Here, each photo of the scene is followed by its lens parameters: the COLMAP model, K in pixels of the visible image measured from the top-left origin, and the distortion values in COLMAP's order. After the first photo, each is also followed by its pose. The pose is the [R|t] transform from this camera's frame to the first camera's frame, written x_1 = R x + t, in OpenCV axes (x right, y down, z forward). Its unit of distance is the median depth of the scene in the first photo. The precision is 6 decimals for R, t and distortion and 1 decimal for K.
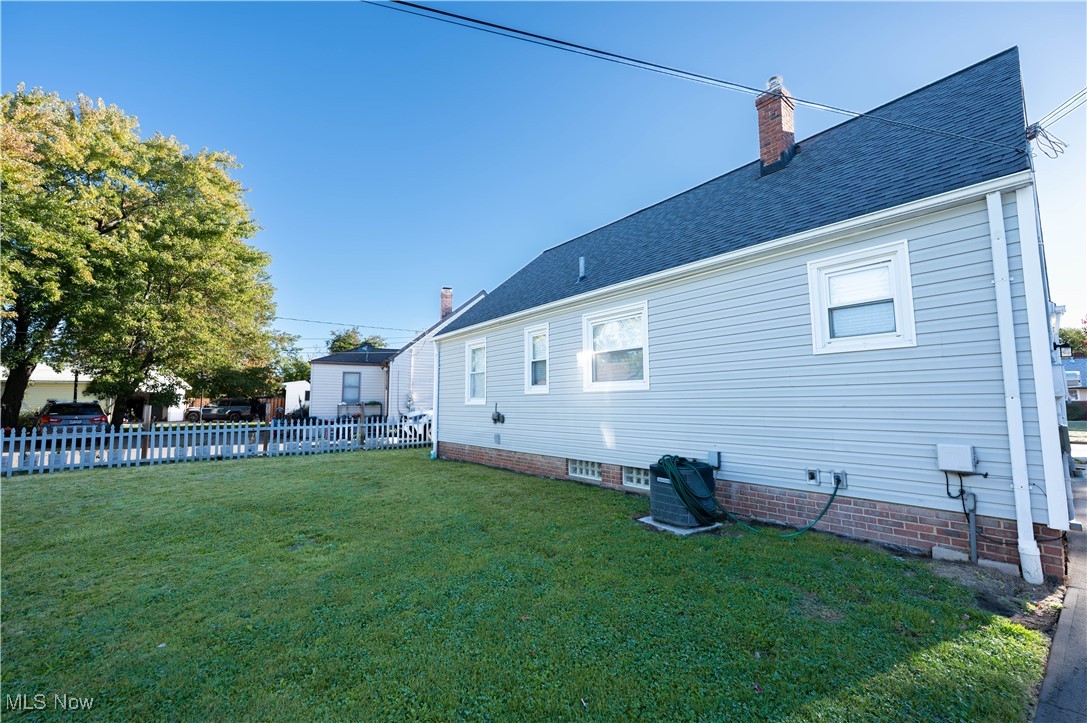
lens RADIAL K [[430.9, 0, 542.7], [0, 430.9, 364.2], [0, 0, 1]] dist [-0.003065, -0.000144]
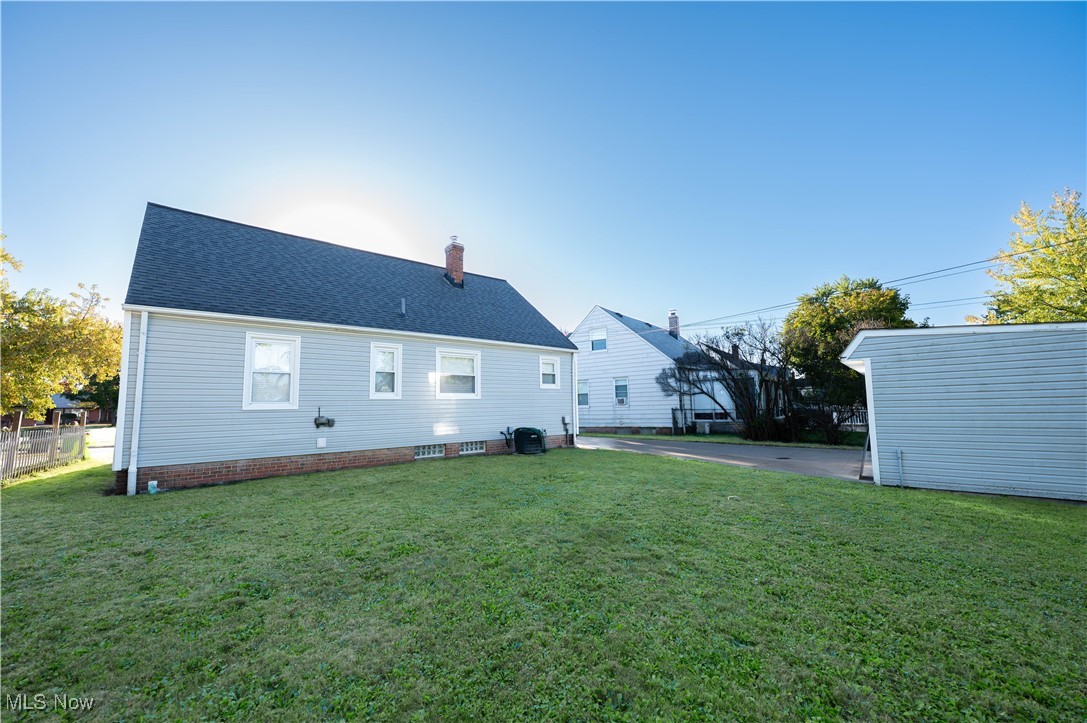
lens RADIAL K [[430.9, 0, 542.7], [0, 430.9, 364.2], [0, 0, 1]] dist [-0.003065, -0.000144]
pose [[-0.022995, 0.106800, 0.994015, -1.408558], [-0.071953, 0.991522, -0.108197, 0.079192], [-0.997143, -0.074010, -0.015115, 0.651899]]
